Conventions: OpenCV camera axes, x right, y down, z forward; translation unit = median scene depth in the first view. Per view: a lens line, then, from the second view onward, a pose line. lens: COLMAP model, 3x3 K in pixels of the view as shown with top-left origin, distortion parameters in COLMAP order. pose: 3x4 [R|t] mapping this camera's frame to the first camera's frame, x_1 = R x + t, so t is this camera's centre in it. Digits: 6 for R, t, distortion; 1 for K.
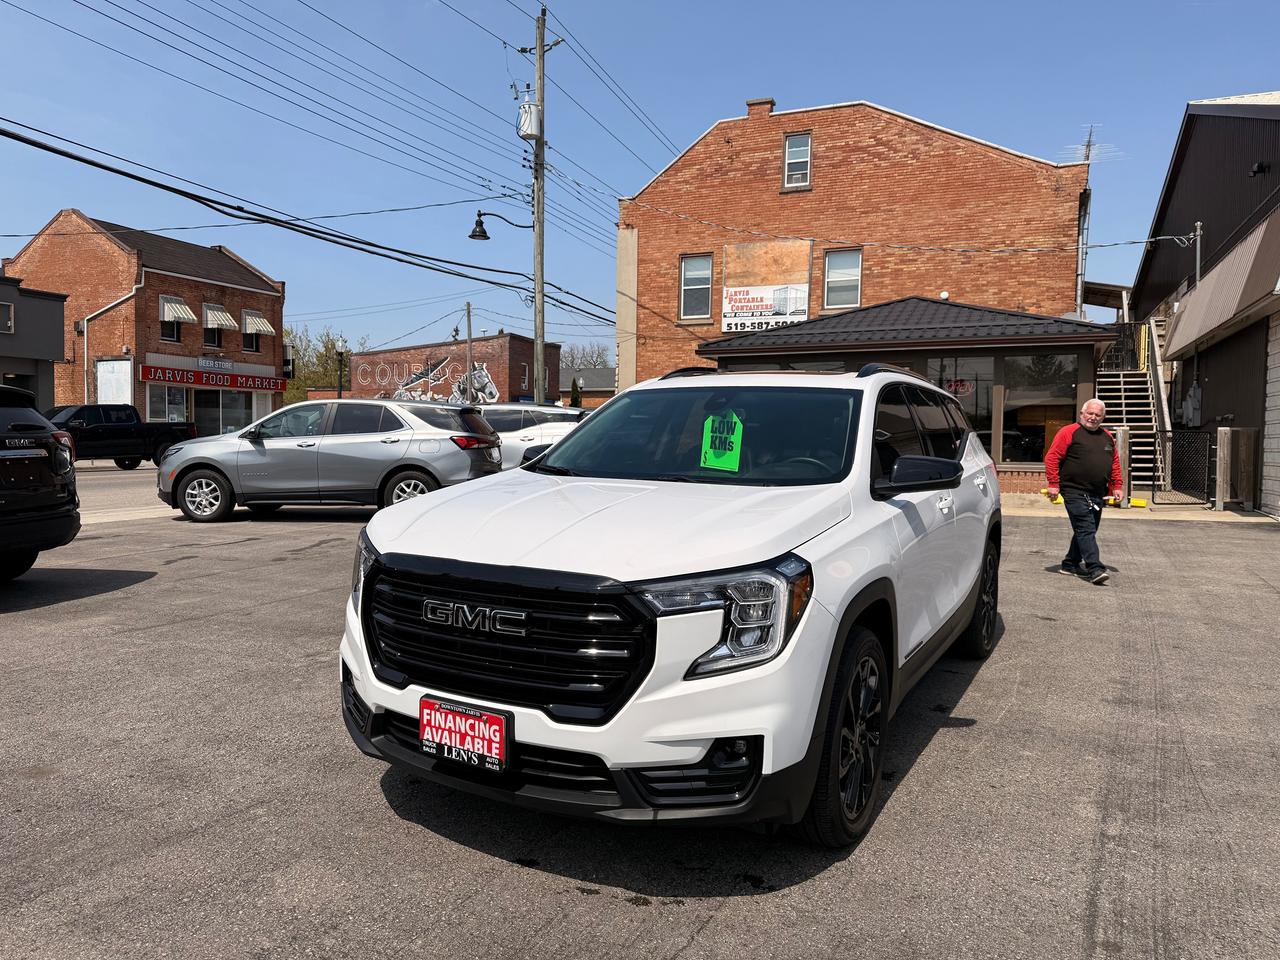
lens RADIAL K [[911.0, 0, 614.8], [0, 911.0, 519.0], [0, 0, 1]] dist [0.032979, -0.043803]
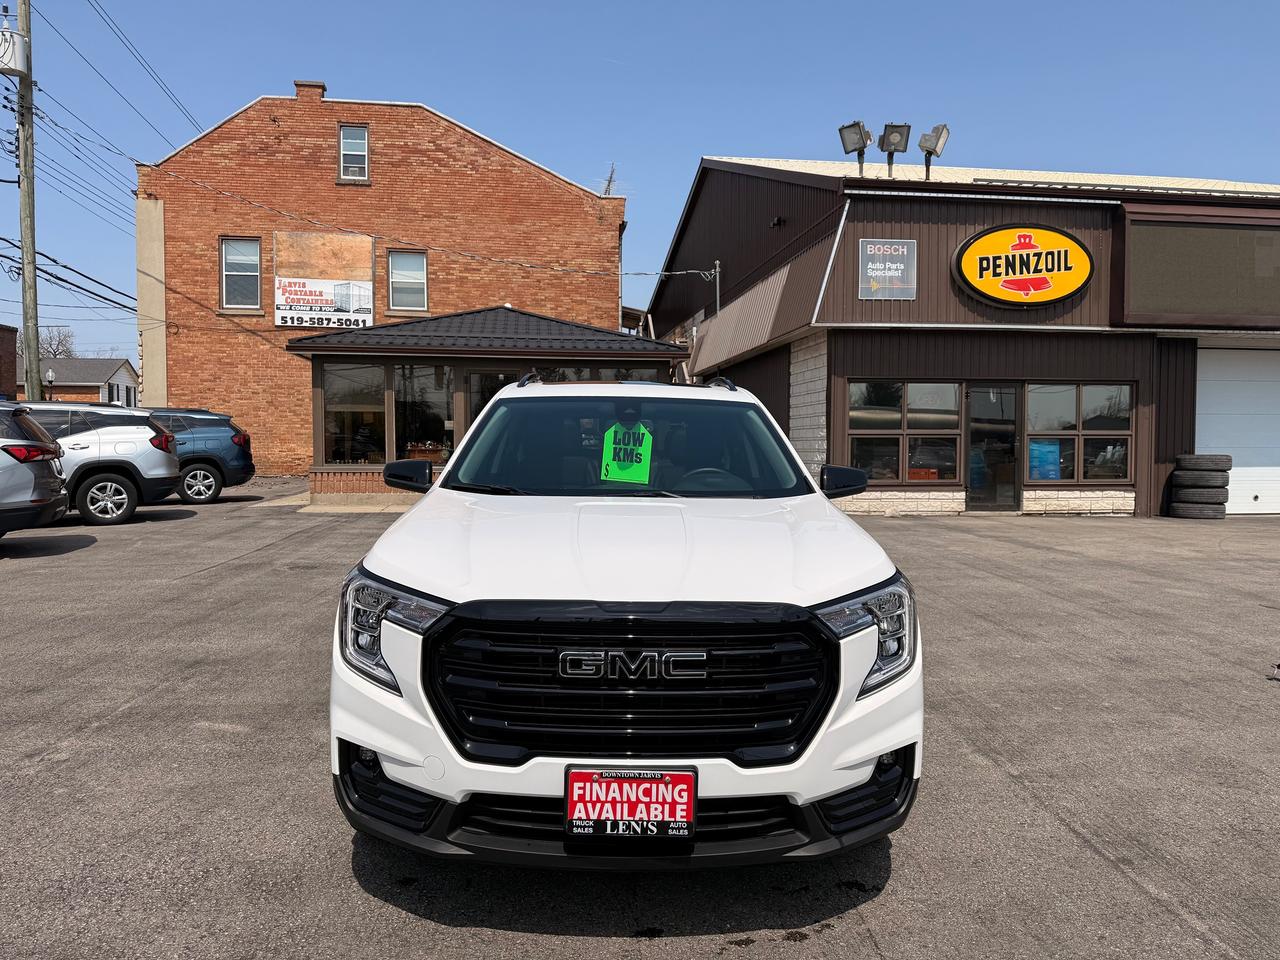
lens RADIAL K [[911.0, 0, 659.5], [0, 911.0, 518.3], [0, 0, 1]] dist [0.032979, -0.043803]
pose [[0.849417, -0.048997, 0.525443, -0.299934], [0.050841, 0.998647, 0.010935, -0.020412], [-0.525268, 0.017426, 0.850758, 0.128984]]
